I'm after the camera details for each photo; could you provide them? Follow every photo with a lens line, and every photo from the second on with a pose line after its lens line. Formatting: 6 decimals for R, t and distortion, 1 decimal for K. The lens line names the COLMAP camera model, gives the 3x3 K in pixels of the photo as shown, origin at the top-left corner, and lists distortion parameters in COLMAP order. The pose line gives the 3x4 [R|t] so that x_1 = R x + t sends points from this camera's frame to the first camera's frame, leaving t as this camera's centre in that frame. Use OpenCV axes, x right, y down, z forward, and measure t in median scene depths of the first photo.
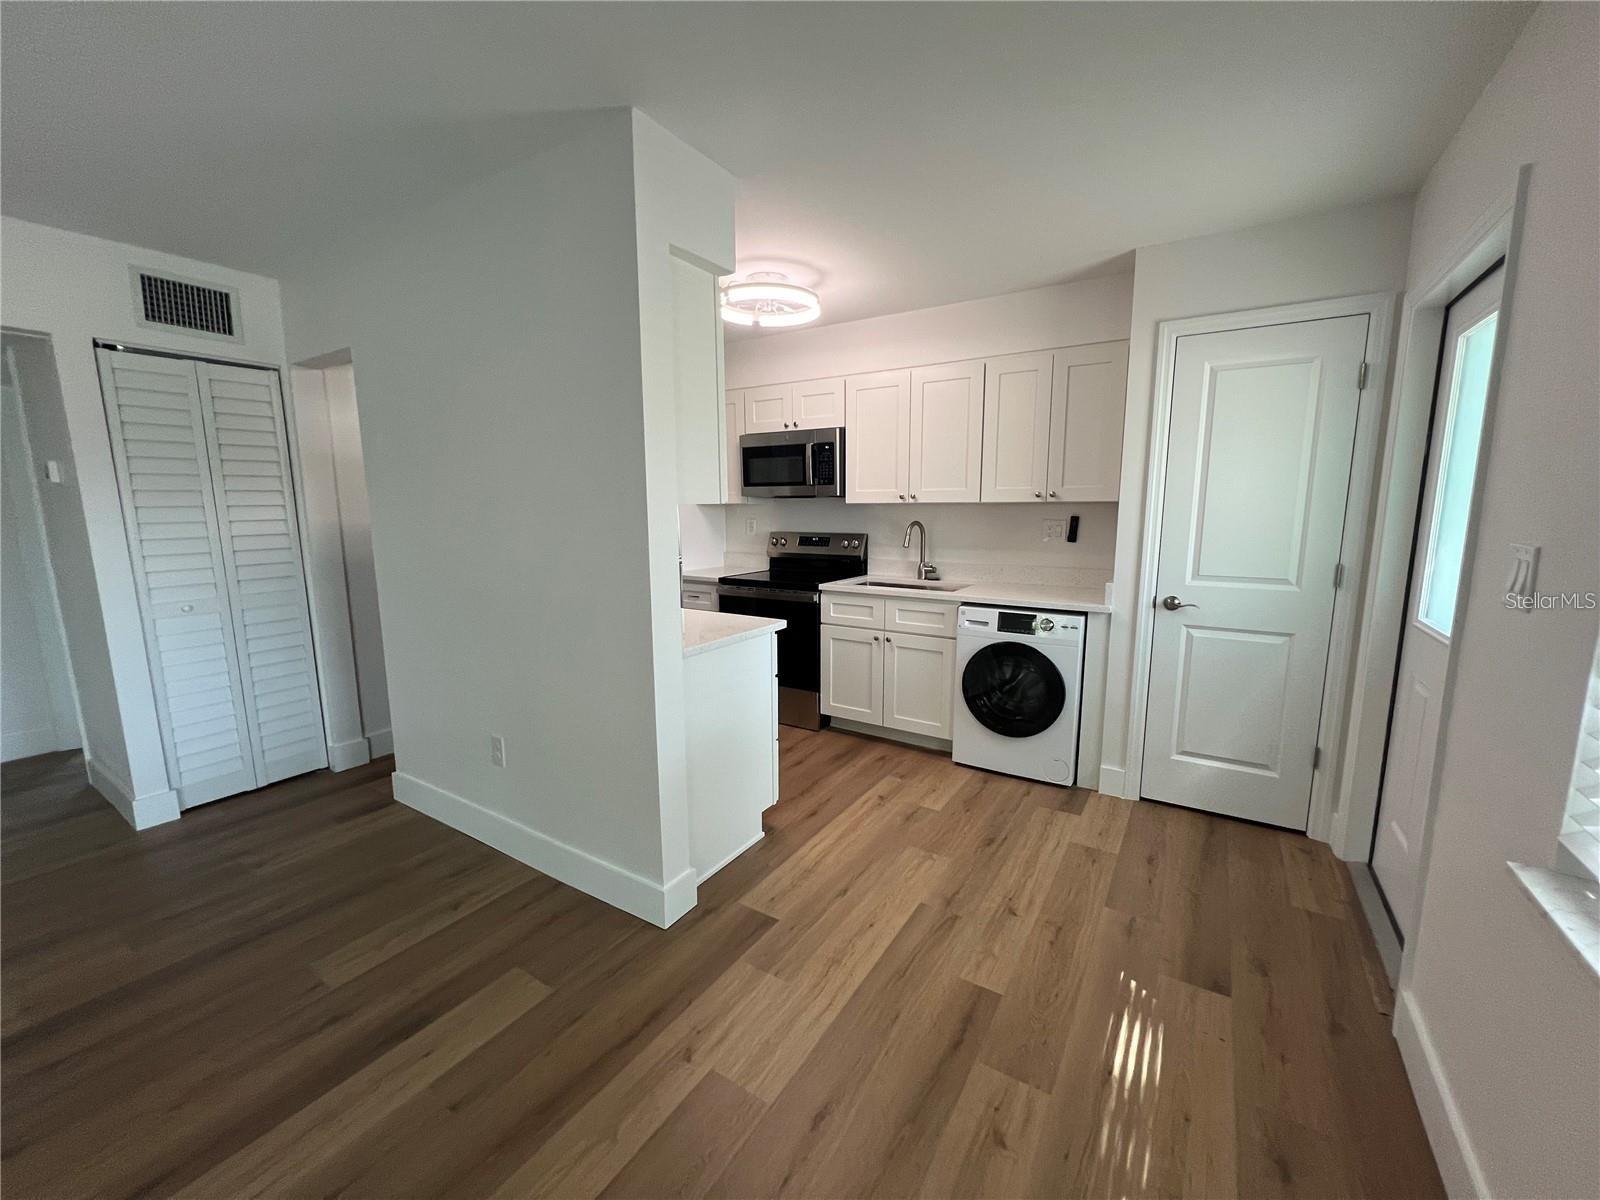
lens RADIAL K [[637.7, 0, 800.0], [0, 637.7, 600.0], [0, 0, 1]] dist [0.000099, 0.000284]
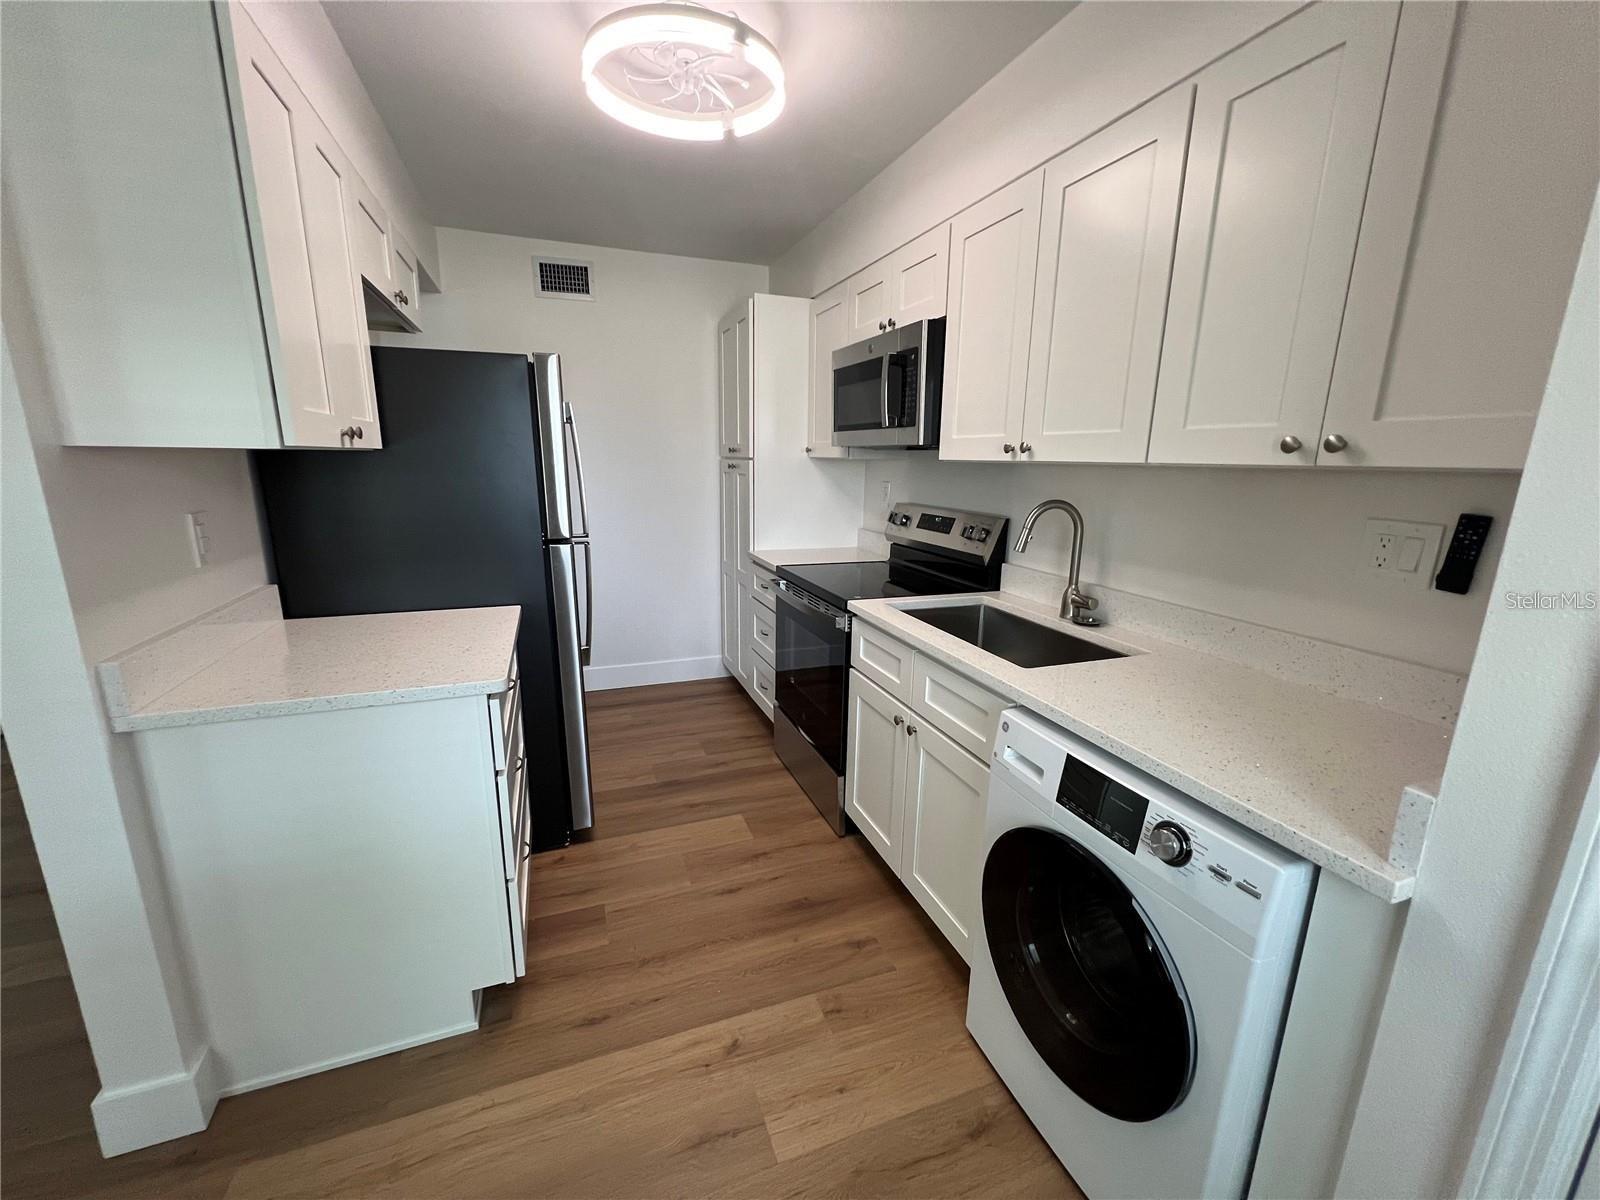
lens RADIAL K [[637.7, 0, 800.0], [0, 637.7, 600.0], [0, 0, 1]] dist [0.000099, 0.000284]
pose [[0.800675, 0.148115, -0.580501, 0.322420], [-0.108238, 0.988775, 0.102995, -0.077691], [0.589240, -0.019633, 0.807720, 0.494182]]
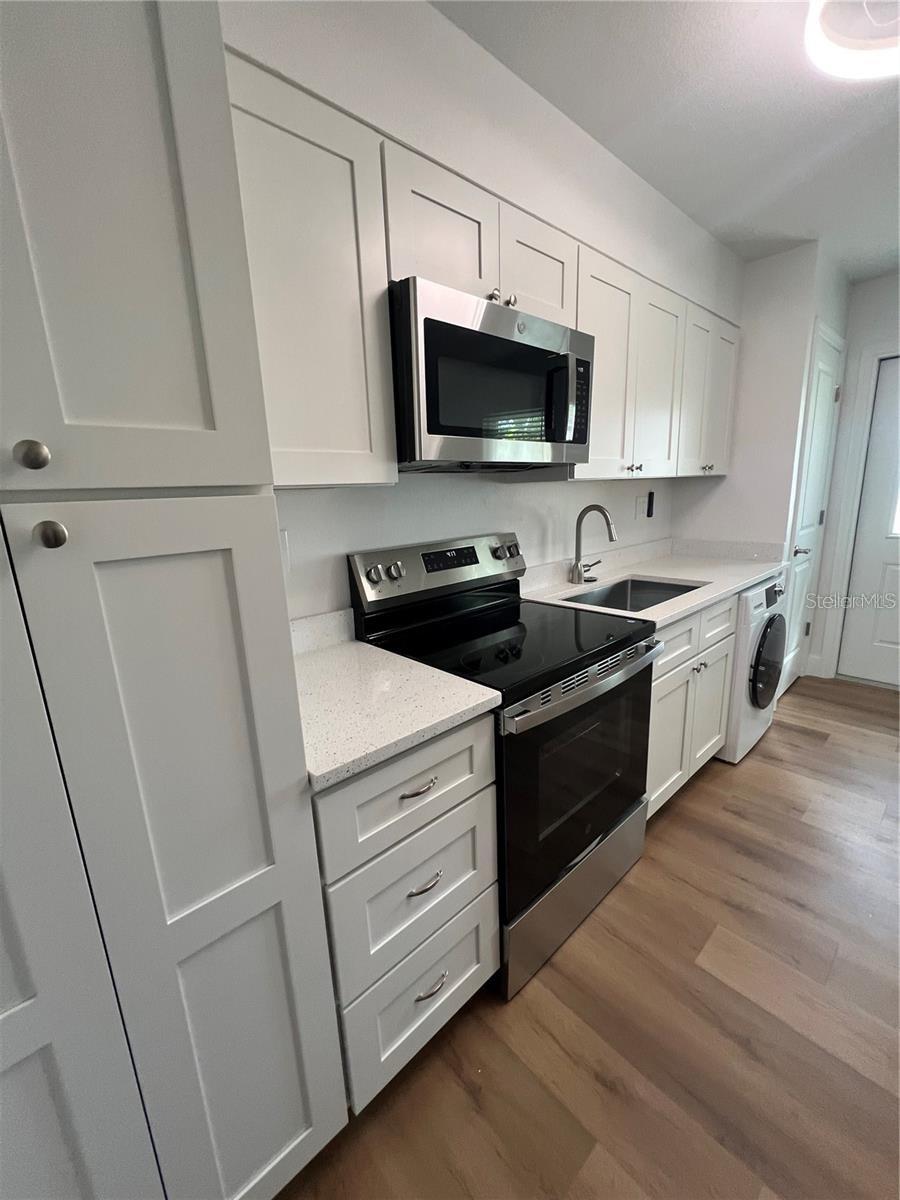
lens RADIAL K [[482.2, 0, 450.0], [0, 482.2, 600.0], [0, 0, 1]] dist [0.002639, 0.000286]
pose [[0.254293, -0.218760, 0.942061, -0.409113], [0.176463, 0.968225, 0.177203, -0.146782], [-0.950892, 0.121177, 0.284816, 1.025870]]
